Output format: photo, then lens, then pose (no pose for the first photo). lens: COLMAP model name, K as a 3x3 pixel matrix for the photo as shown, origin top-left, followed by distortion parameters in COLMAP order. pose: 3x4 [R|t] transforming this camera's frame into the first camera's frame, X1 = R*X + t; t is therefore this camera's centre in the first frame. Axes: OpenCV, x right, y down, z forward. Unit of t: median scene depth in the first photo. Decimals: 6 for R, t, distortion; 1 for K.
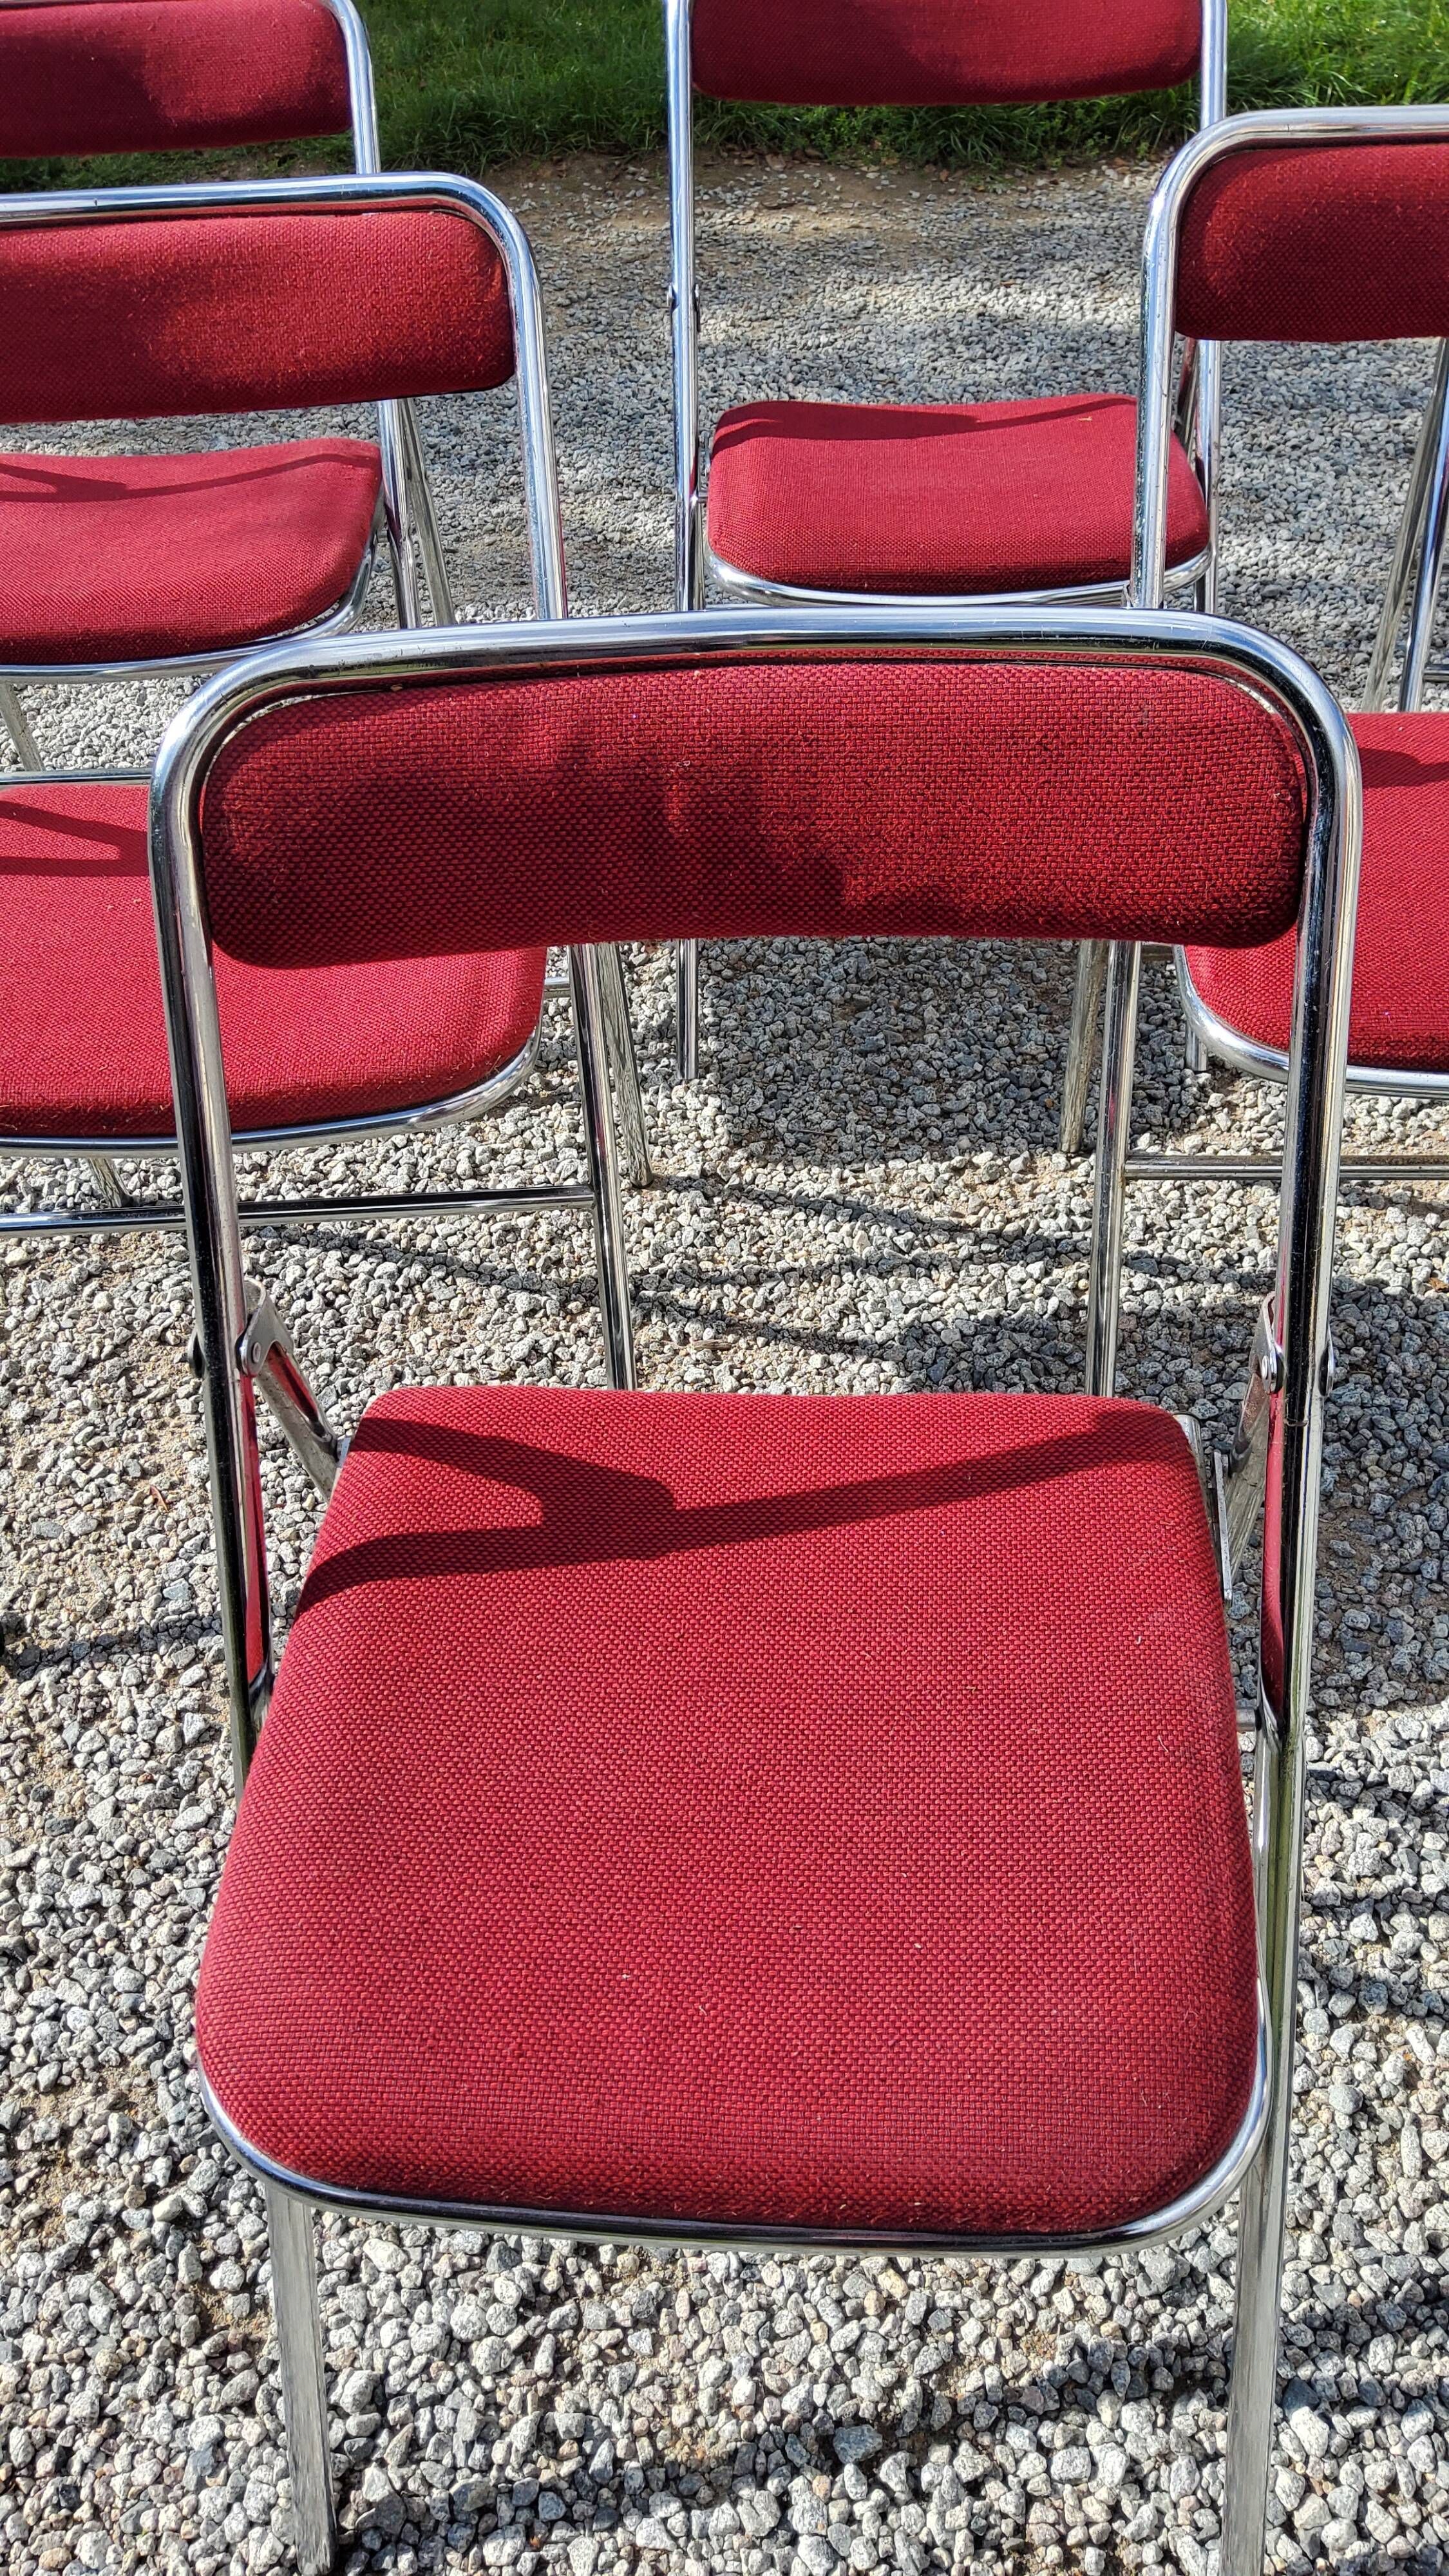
lens RADIAL K [[1941.2, 0, 724.5], [0, 1941.2, 1288.0], [0, 0, 1]] dist [0.091793, -0.163326]
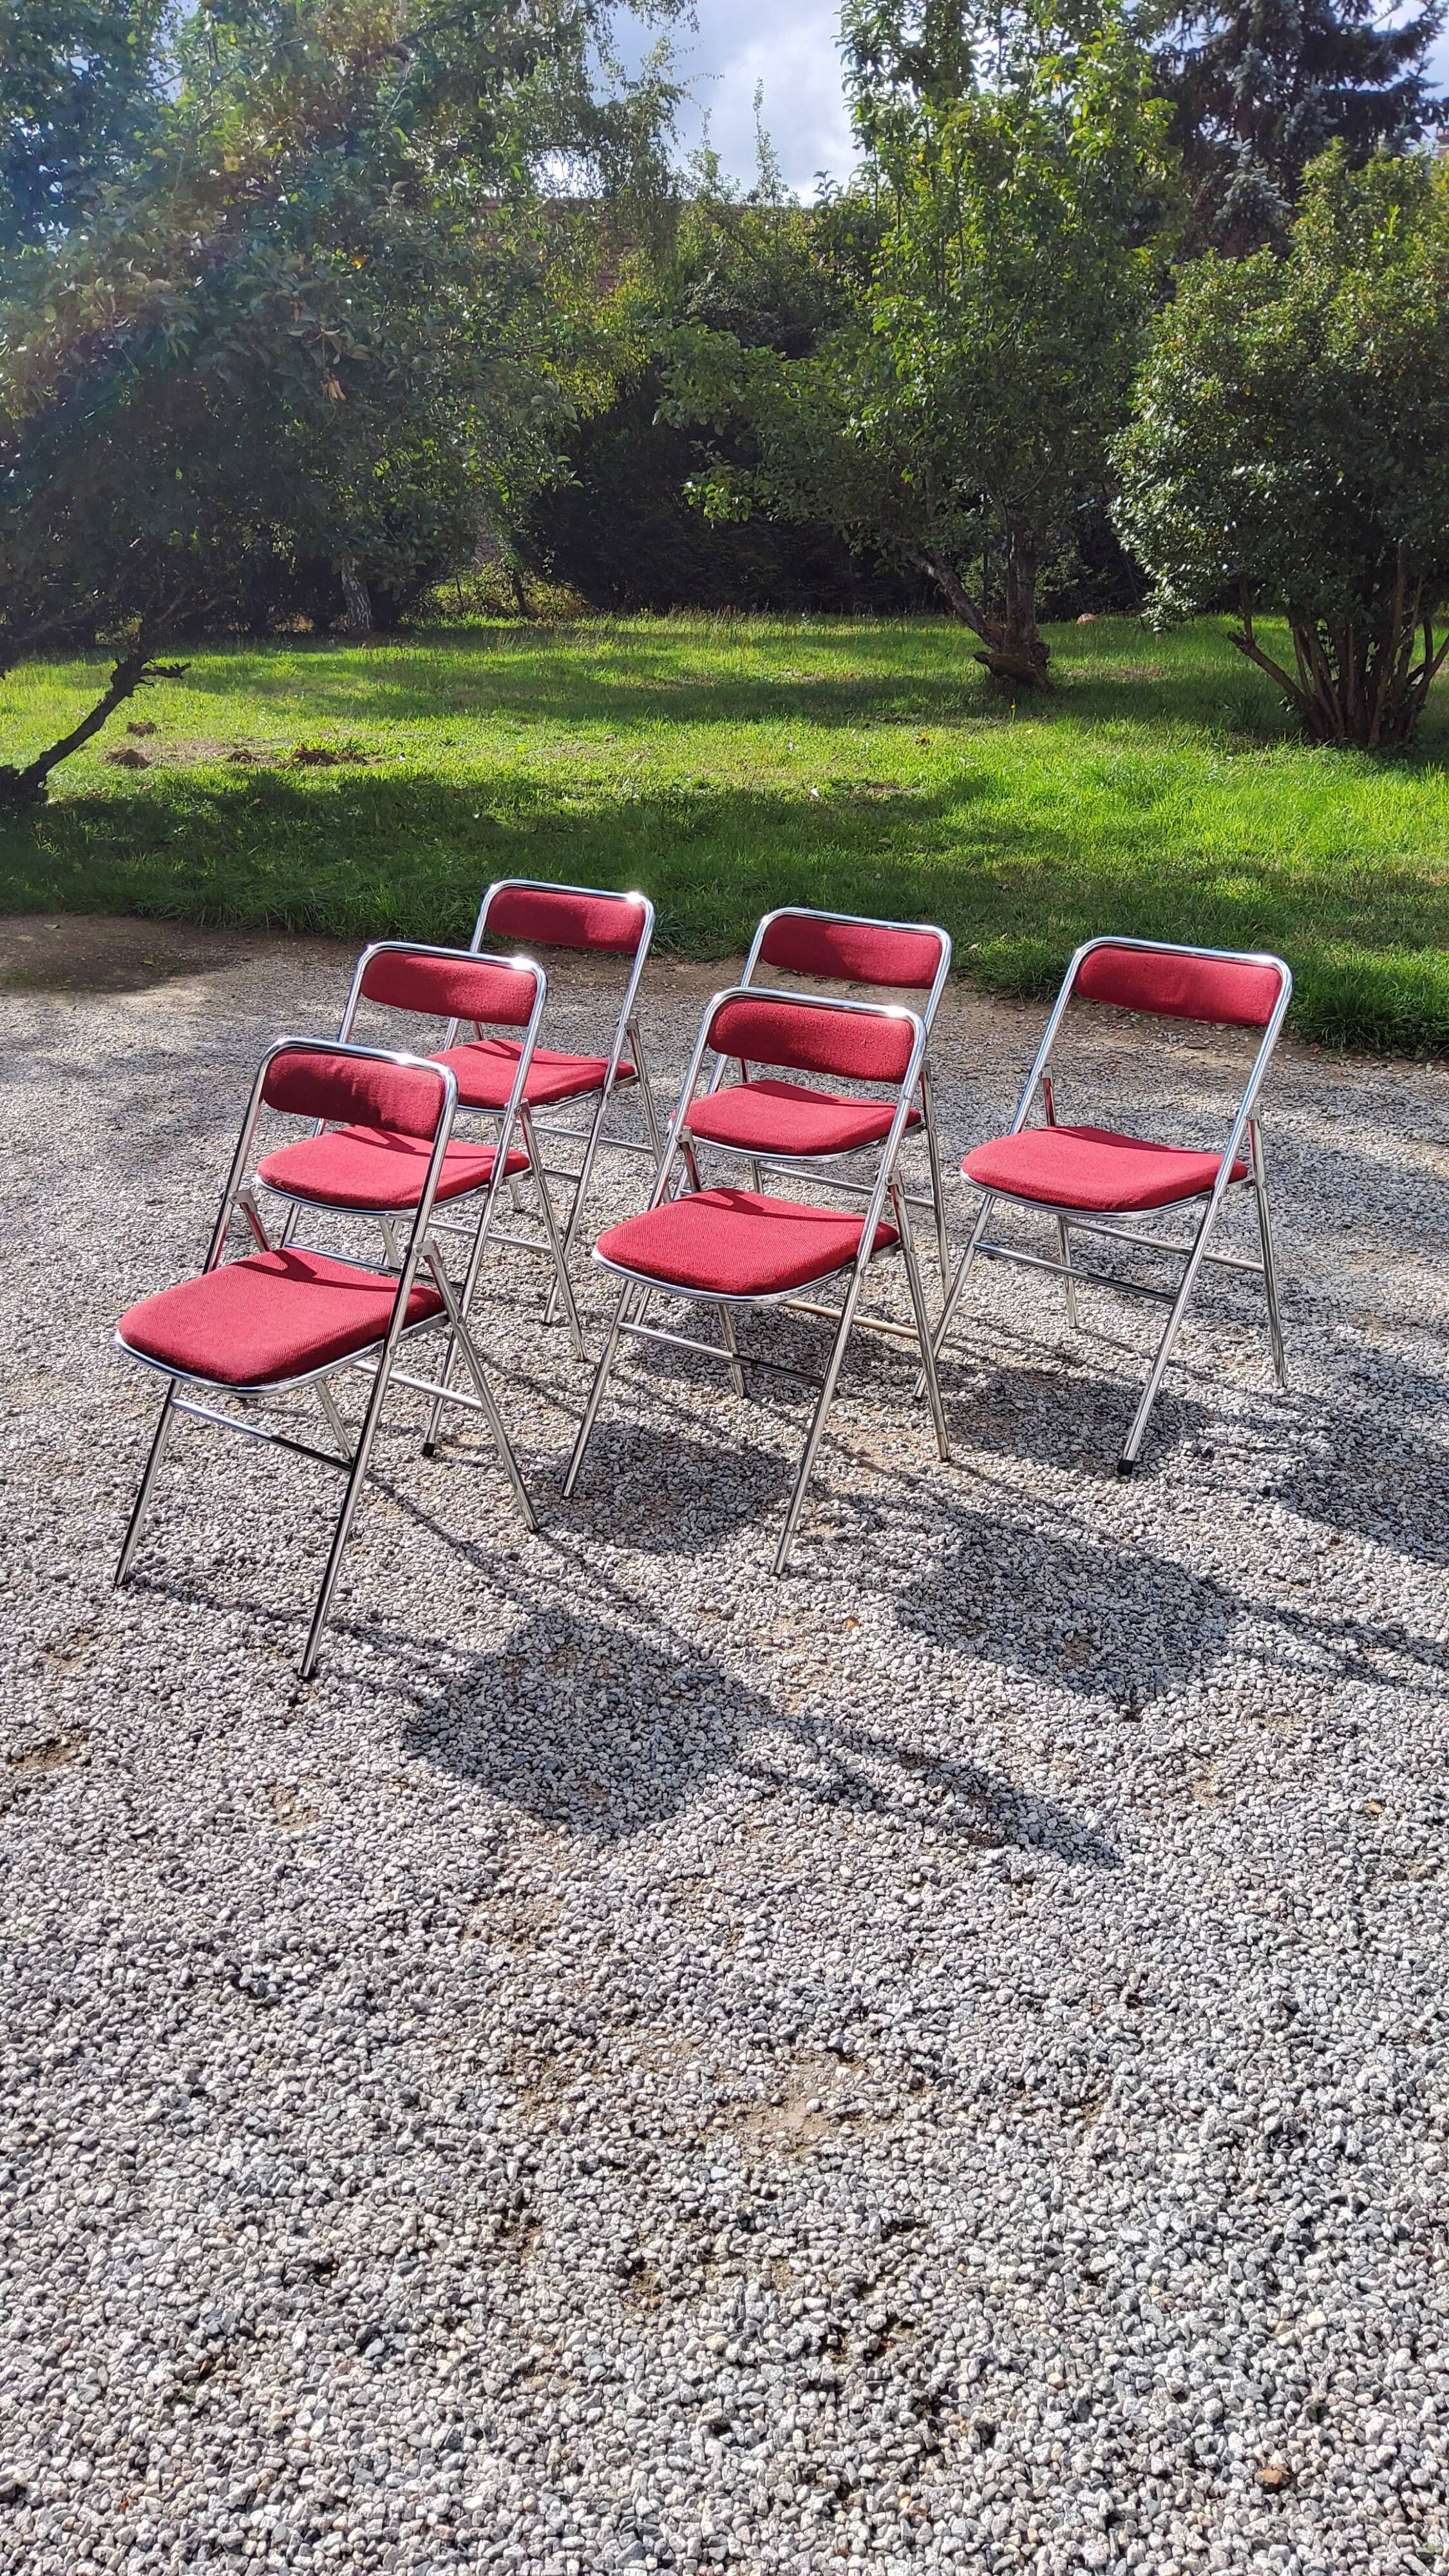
lens RADIAL K [[1953.2, 0, 732.5], [0, 1953.2, 1282.2], [0, 0, 1]] dist [0.084244, -0.148896]
pose [[0.824644, 0.236638, -0.513775, 1.413831], [-0.404982, 0.881112, -0.244196, 0.396450], [0.394907, 0.409444, 0.822438, -0.941871]]
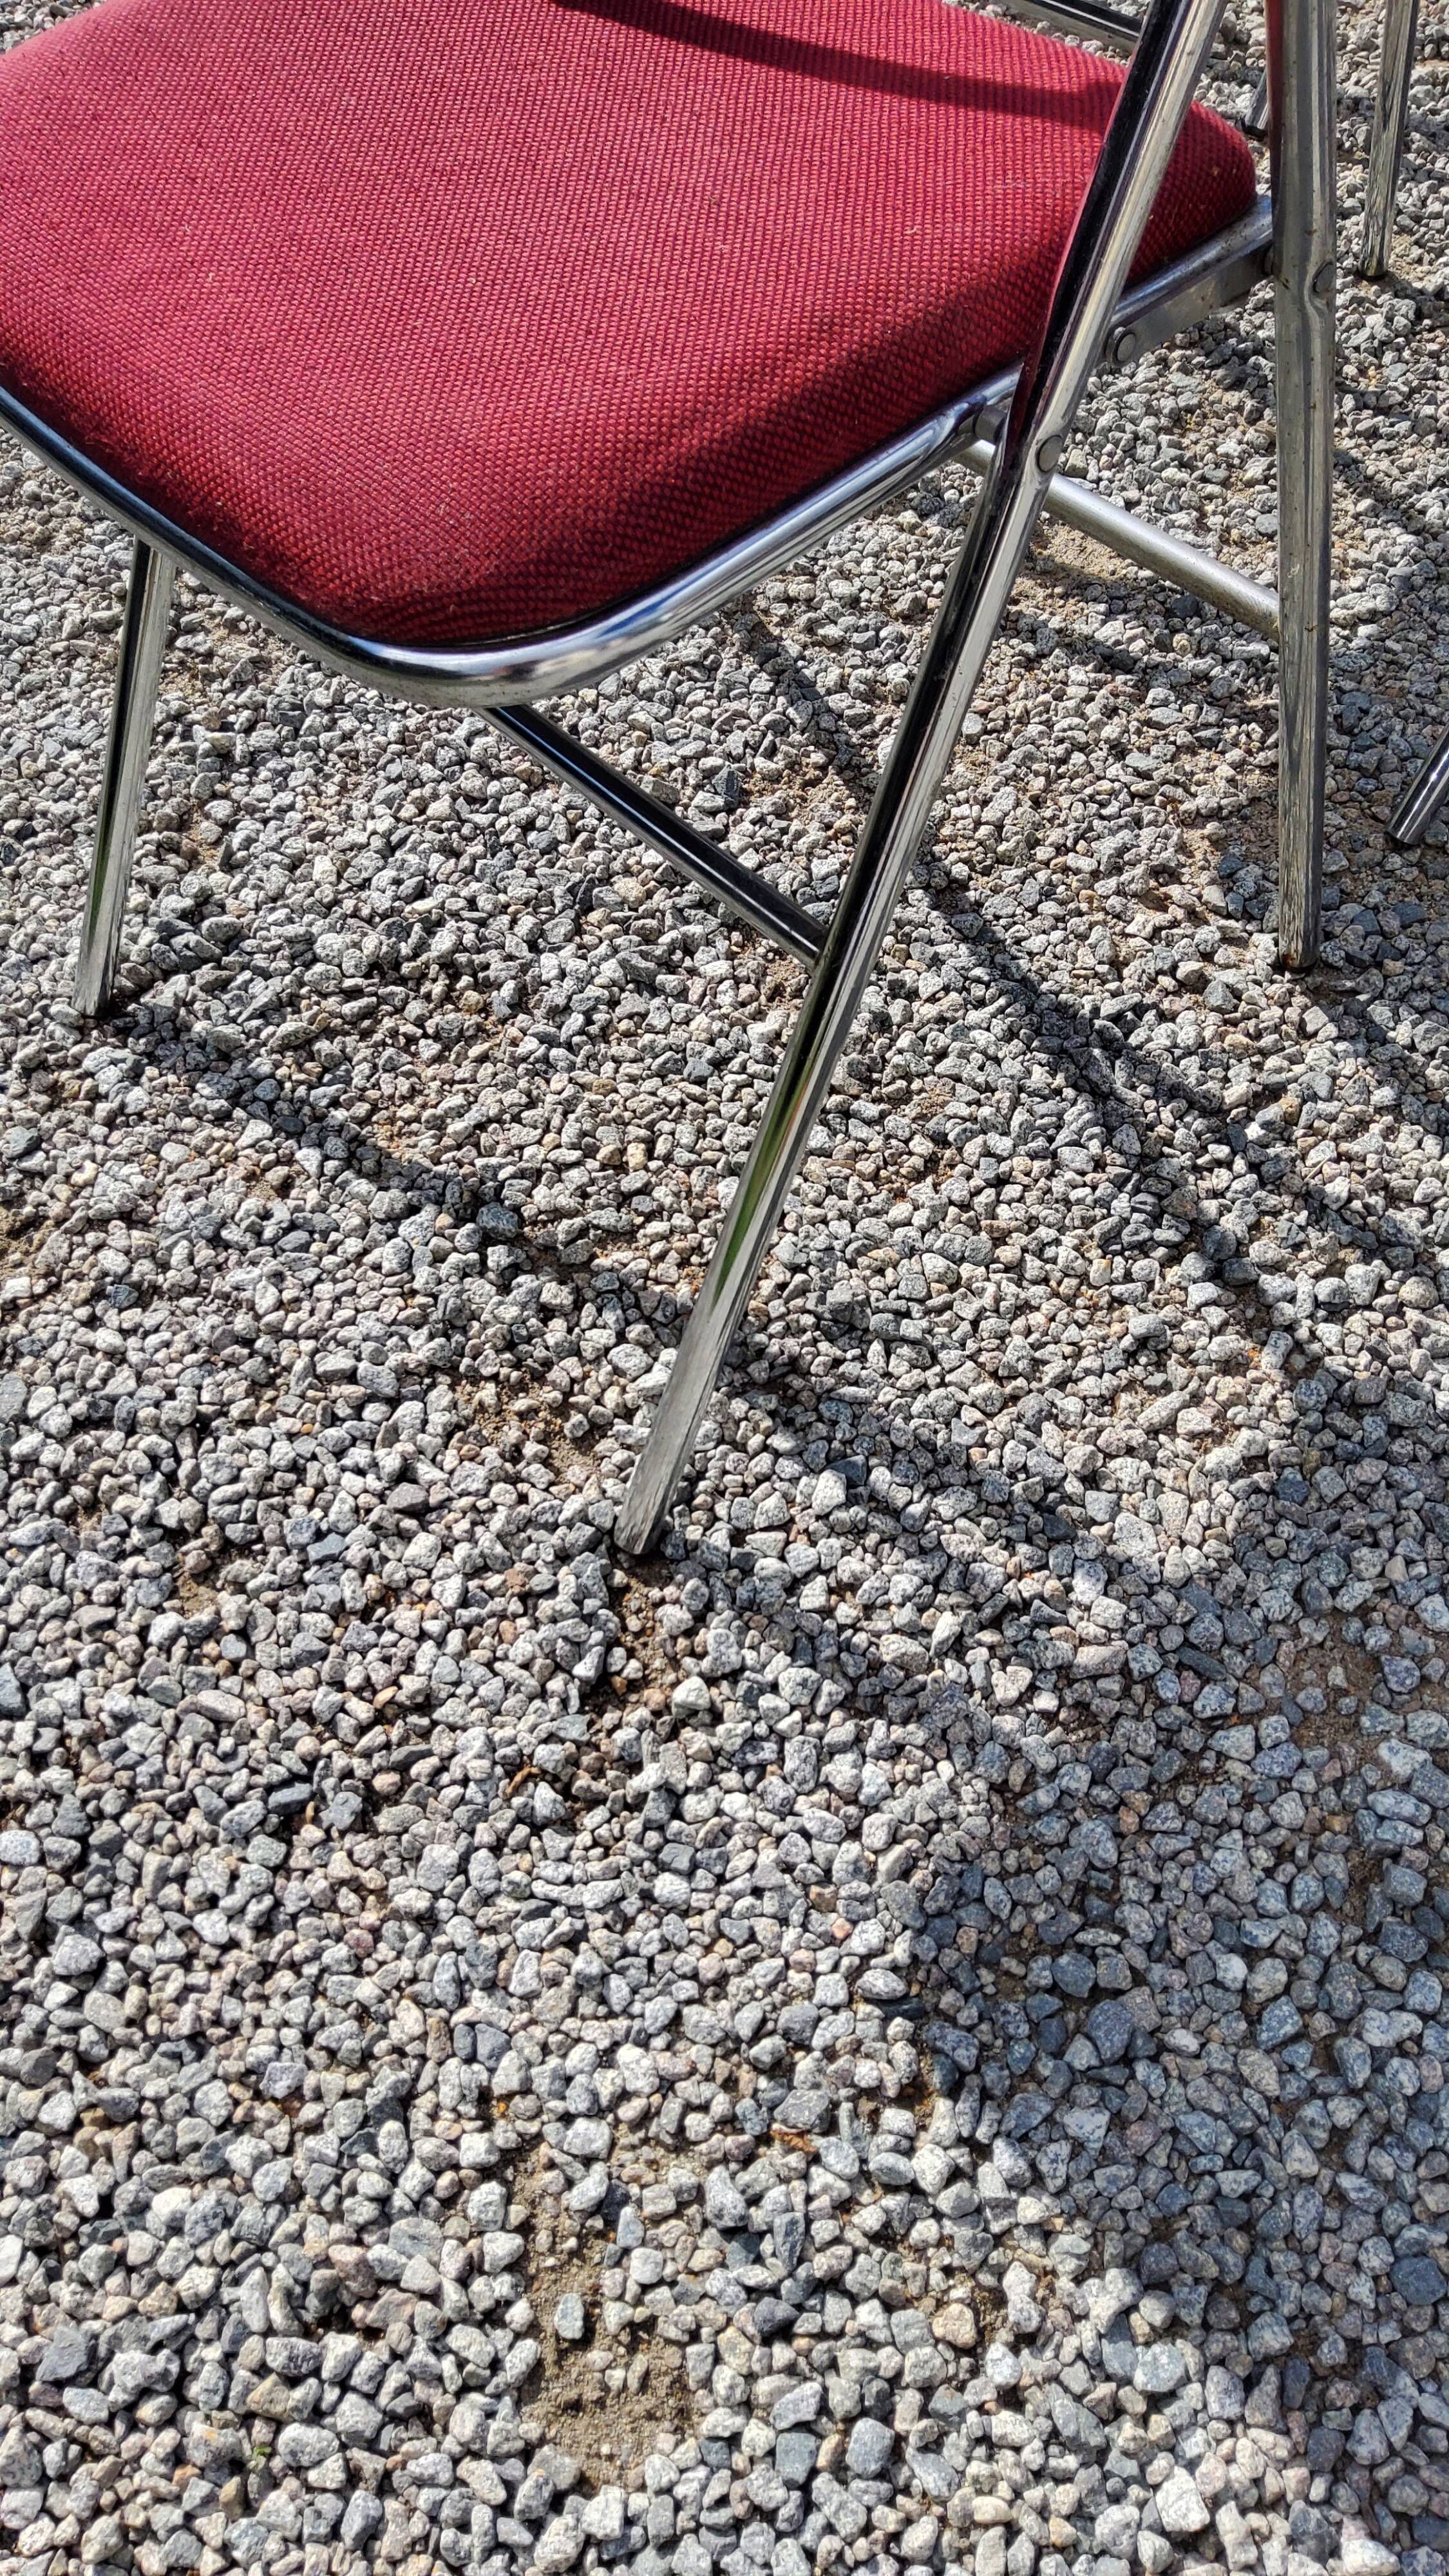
lens RADIAL K [[1889.7, 0, 722.0], [0, 1889.7, 1294.3], [0, 0, 1]] dist [0.119275, -0.184742]
pose [[0.717140, 0.604588, -0.346674, 0.342336], [-0.494644, 0.791968, 0.357931, 0.147814], [0.490956, -0.085206, 0.867008, 0.149573]]
